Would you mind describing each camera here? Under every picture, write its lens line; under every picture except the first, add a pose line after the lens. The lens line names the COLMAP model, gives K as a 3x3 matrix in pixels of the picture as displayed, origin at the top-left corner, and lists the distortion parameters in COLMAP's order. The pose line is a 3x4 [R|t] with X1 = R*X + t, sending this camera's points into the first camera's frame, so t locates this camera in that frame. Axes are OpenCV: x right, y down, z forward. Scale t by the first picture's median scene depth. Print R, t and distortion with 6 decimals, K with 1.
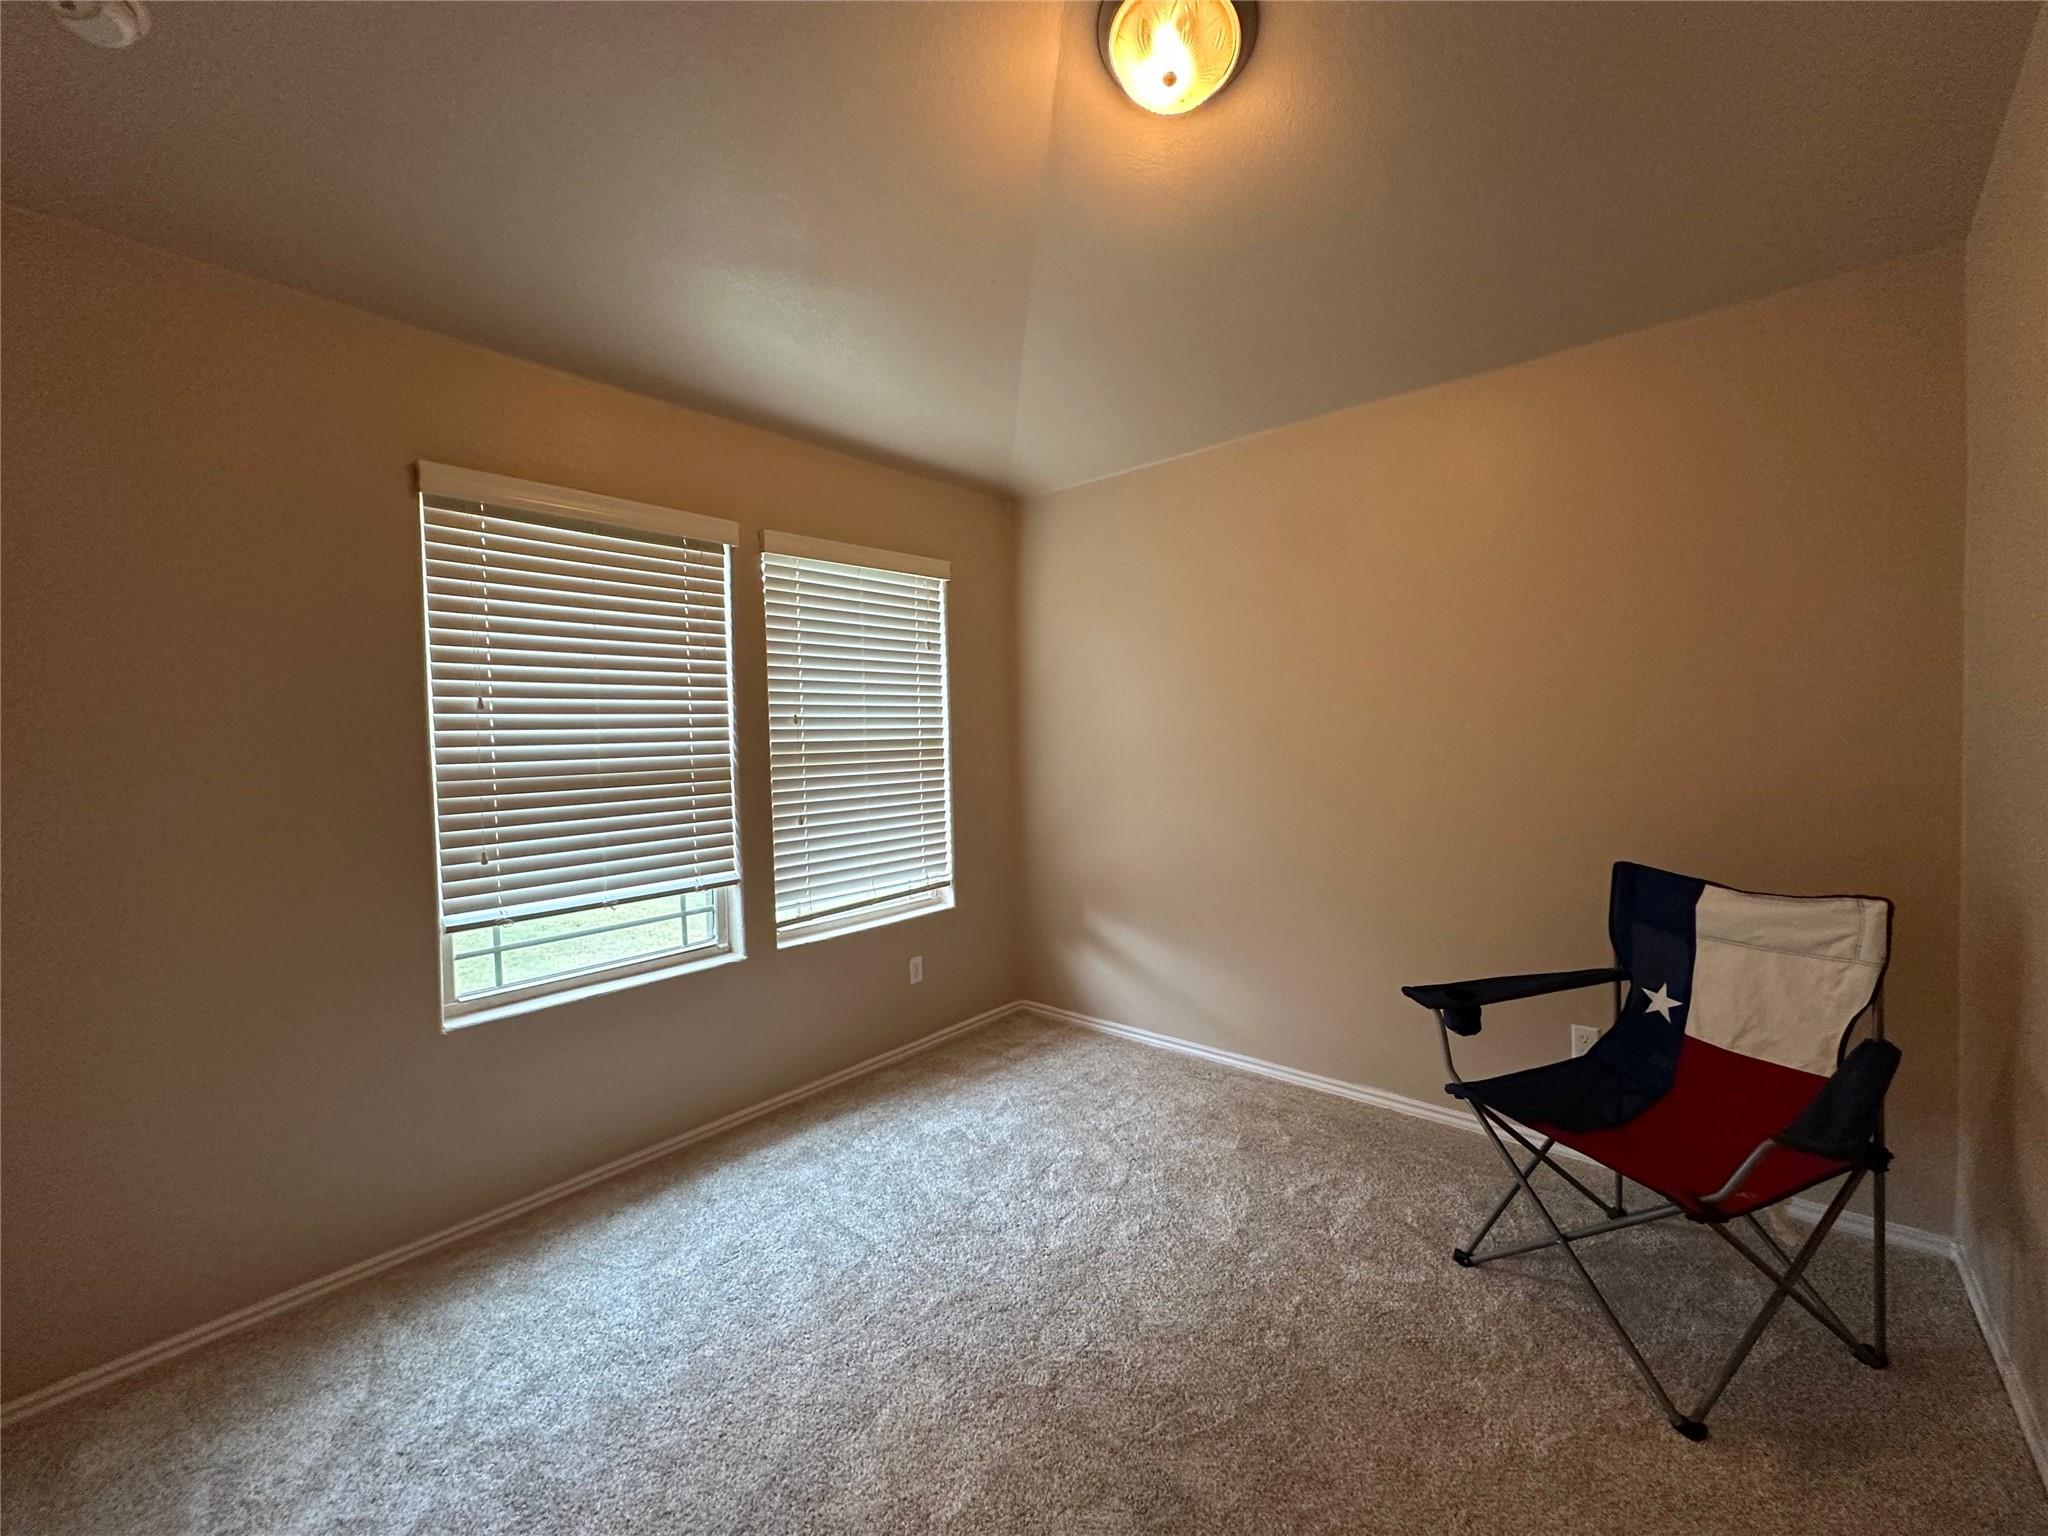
lens RADIAL K [[818.2, 0, 1024.5], [0, 818.2, 766.1], [0, 0, 1]] dist [-0.004117, 0.000884]
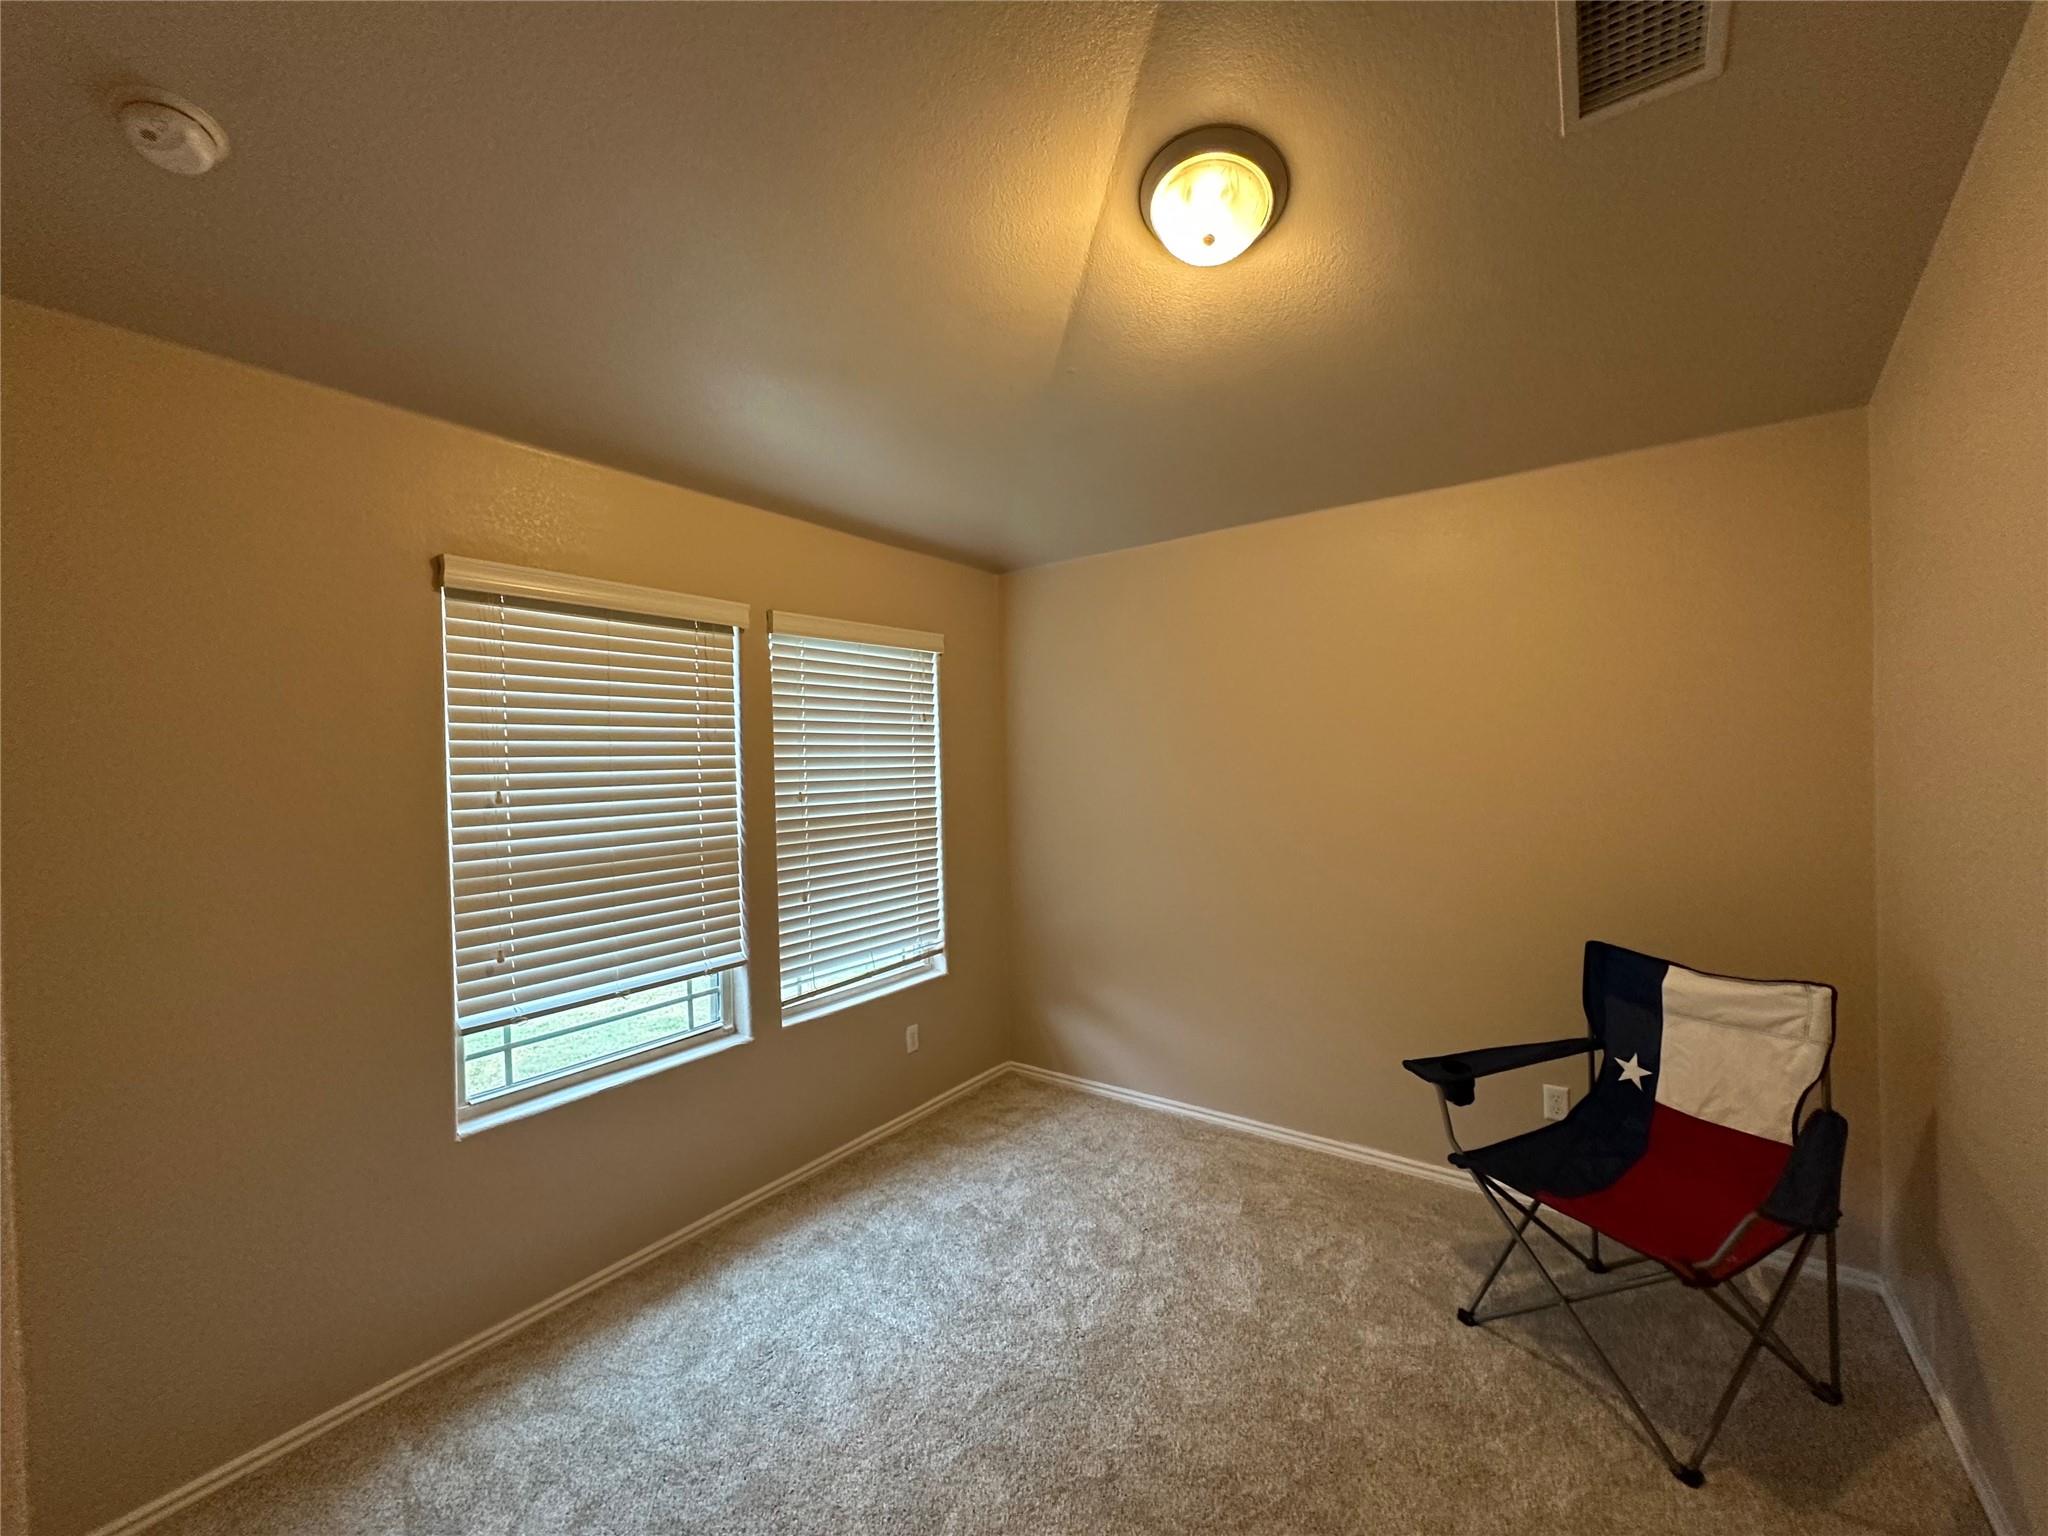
lens RADIAL K [[818.2, 0, 1017.6], [0, 818.2, 767.4], [0, 0, 1]] dist [-0.004117, 0.000884]
pose [[0.996167, -0.000537, 0.087470, -0.147278], [0.002714, 0.999690, -0.024767, -0.097568], [-0.087429, 0.024910, 0.995859, -0.037350]]
